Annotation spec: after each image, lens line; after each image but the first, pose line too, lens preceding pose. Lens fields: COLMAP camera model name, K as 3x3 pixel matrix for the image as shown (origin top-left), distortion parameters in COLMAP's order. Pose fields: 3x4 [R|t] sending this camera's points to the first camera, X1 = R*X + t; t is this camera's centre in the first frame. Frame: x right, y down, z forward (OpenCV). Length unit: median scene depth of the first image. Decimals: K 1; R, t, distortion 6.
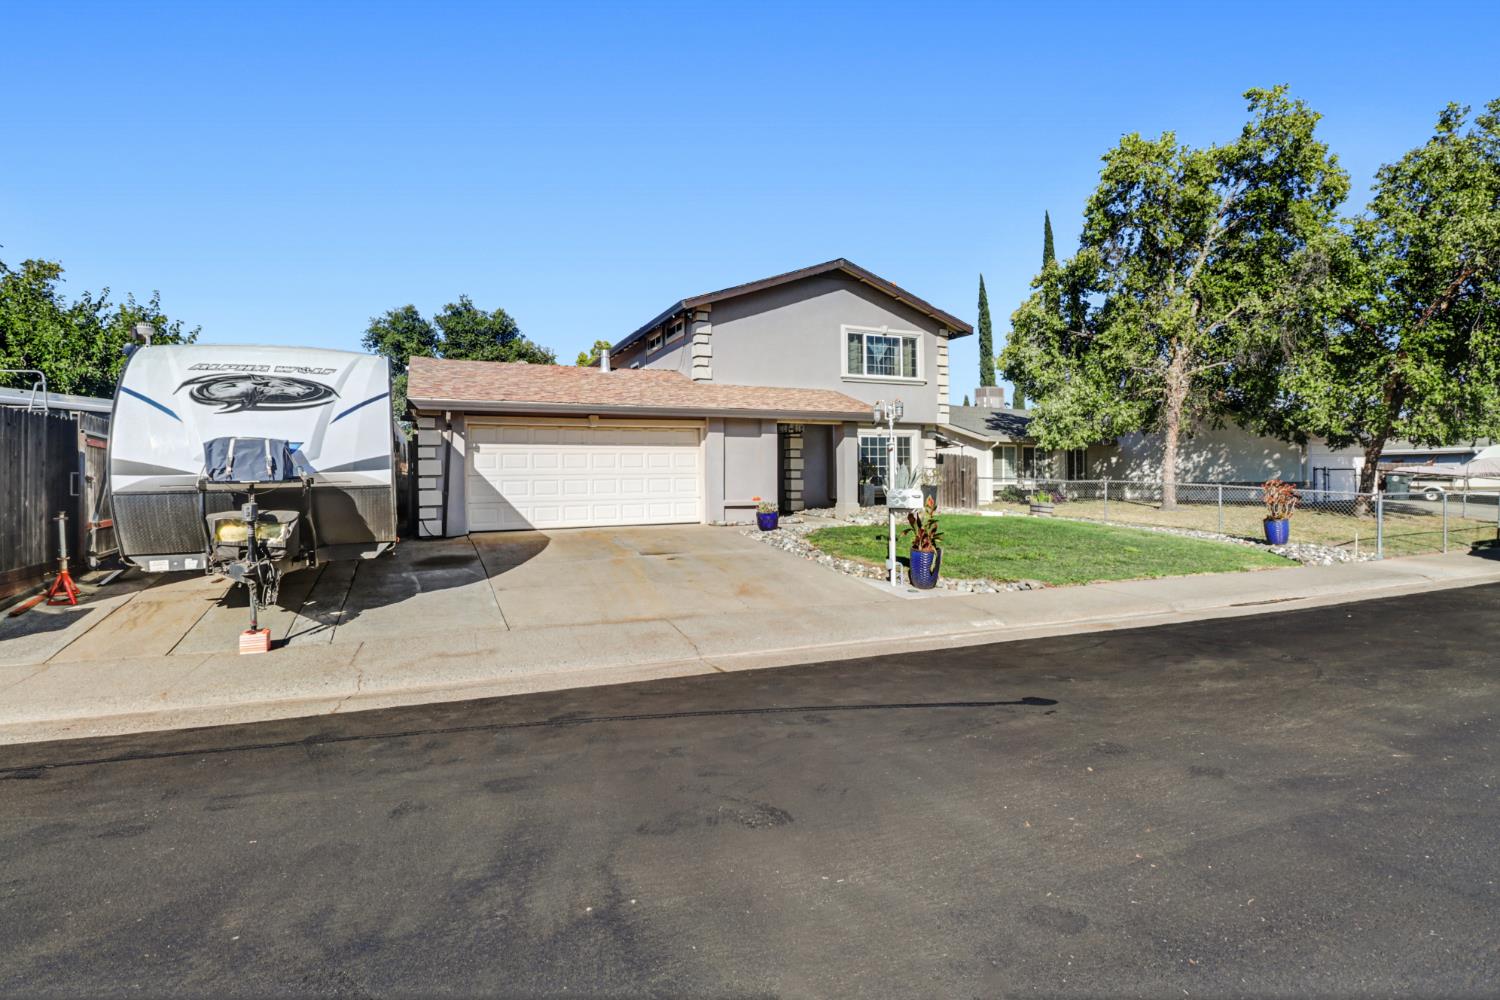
lens RADIAL K [[720.4, 0, 755.1], [0, 720.4, 476.0], [0, 0, 1]] dist [-0.001462, -0.015218]
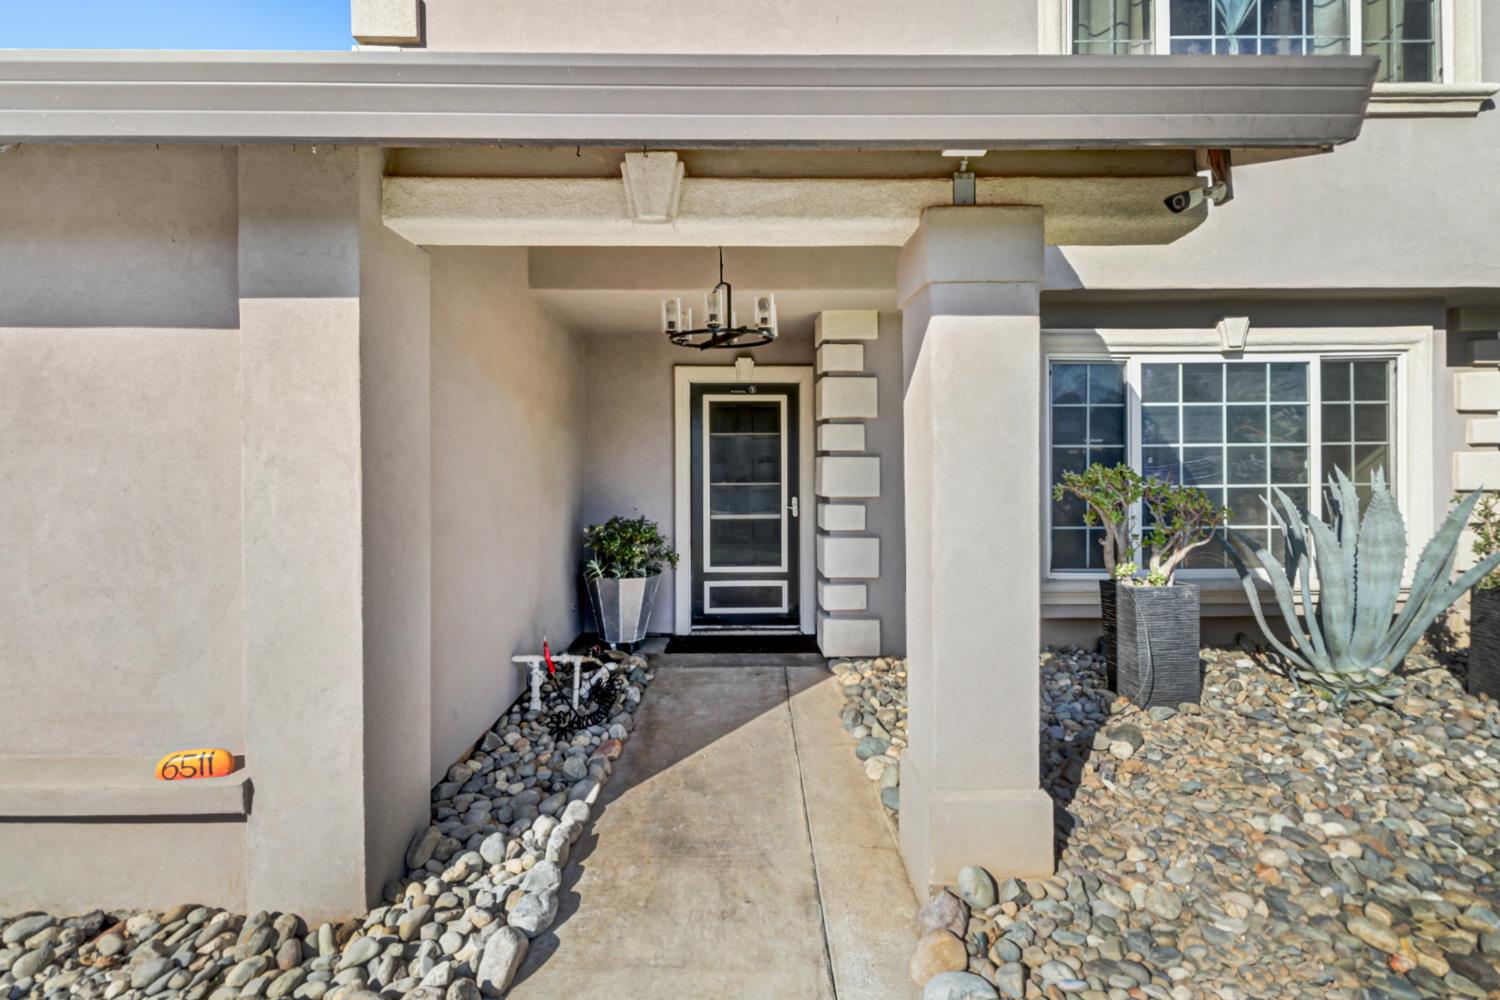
lens RADIAL K [[694.0, 0, 747.6], [0, 694.0, 459.6], [0, 0, 1]] dist [0.001611, 0.000167]
pose [[0.916198, -0.000454, -0.400725, 0.119906], [0.000337, 1.000000, -0.000363, -0.022344], [0.400726, 0.000198, 0.916198, 0.737544]]
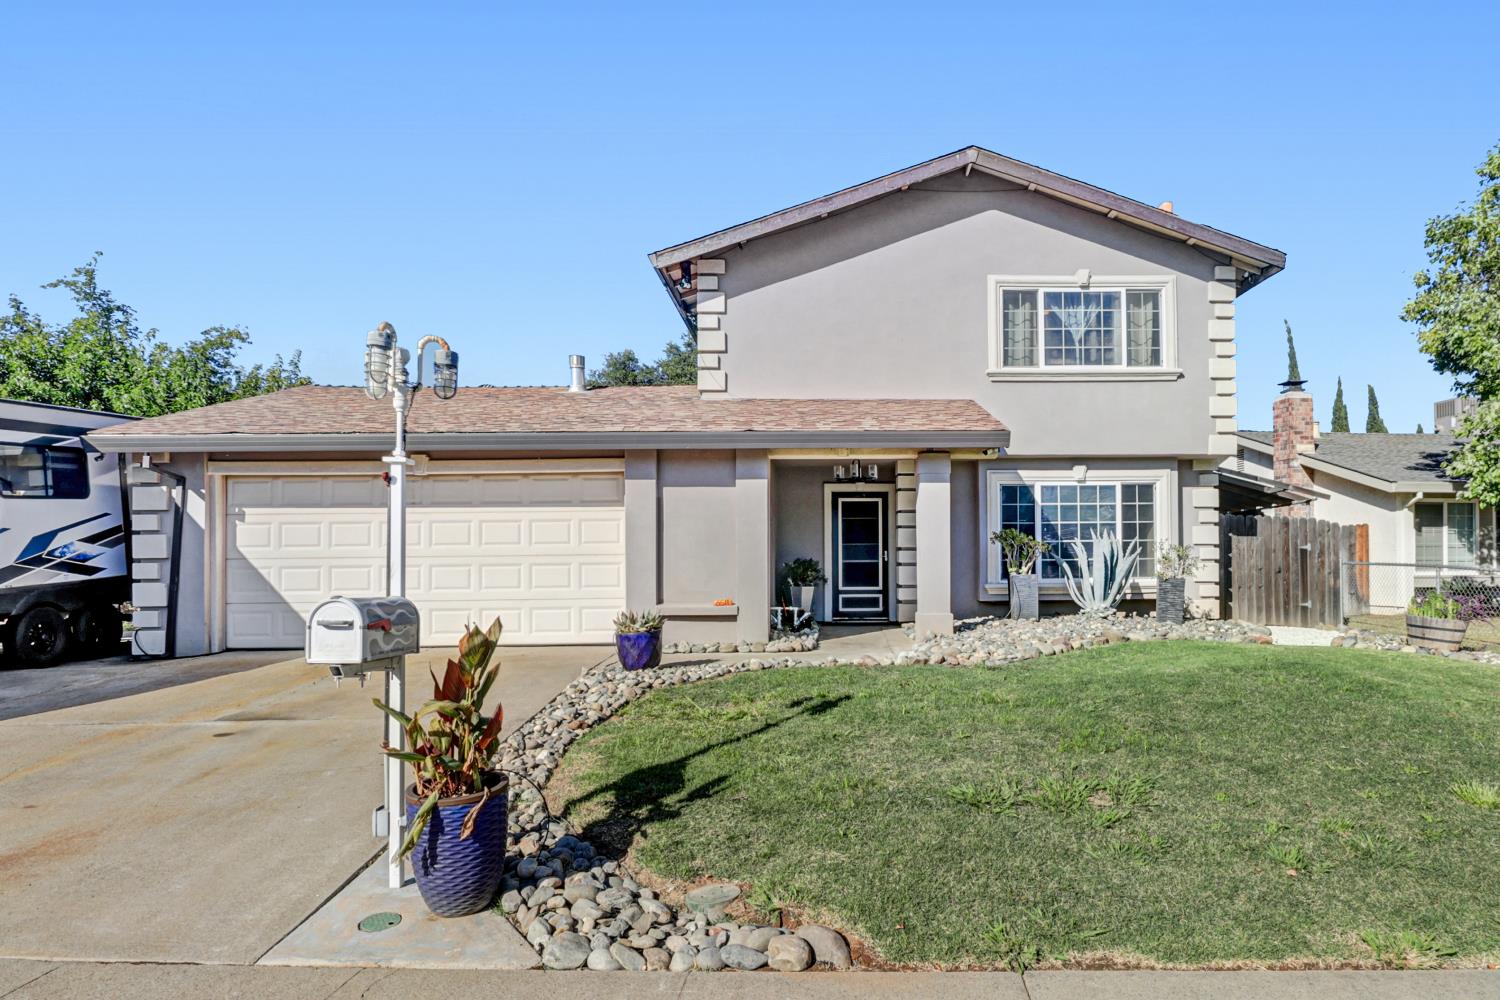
lens RADIAL K [[879.0, 0, 854.6], [0, 879.0, 561.3], [0, 0, 1]] dist [-0.006289, -0.002521]
pose [[0.923359, -0.000212, -0.383937, 0.269126], [0.000586, 0.999999, 0.000858, 0.000734], [0.383936, -0.001017, 0.923359, 0.350611]]
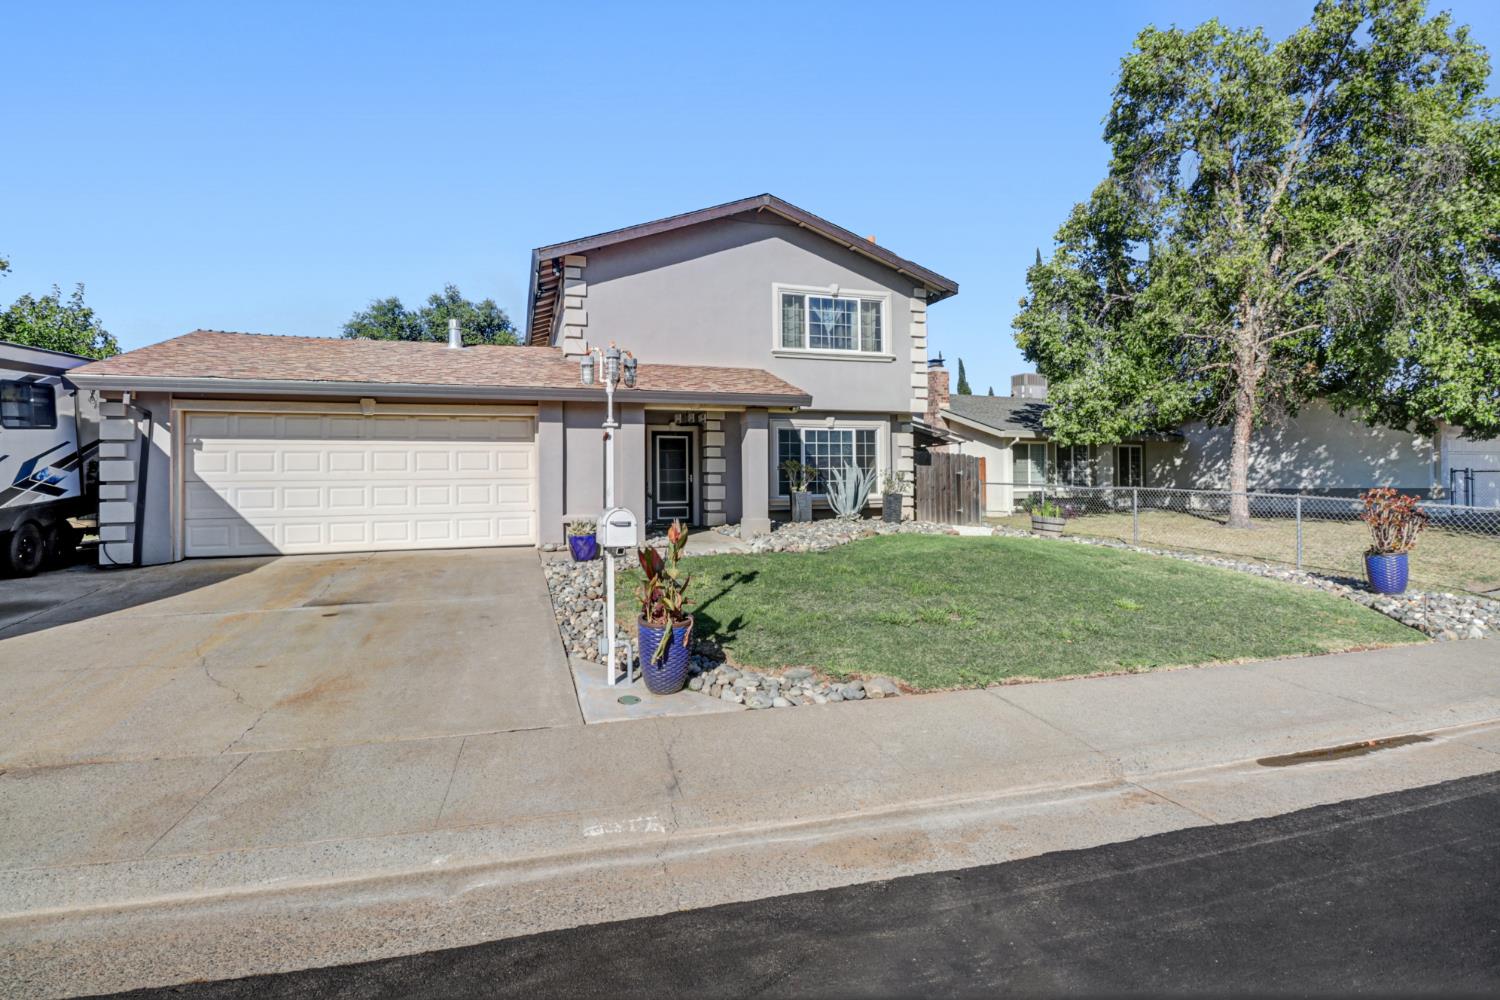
lens RADIAL K [[720.4, 0, 755.1], [0, 720.4, 476.0], [0, 0, 1]] dist [-0.001462, -0.015218]
pose [[0.994030, -0.000925, -0.109103, 0.178409], [0.000397, 0.999988, -0.004859, -0.001700], [0.109106, 0.004786, 0.994019, 0.231940]]
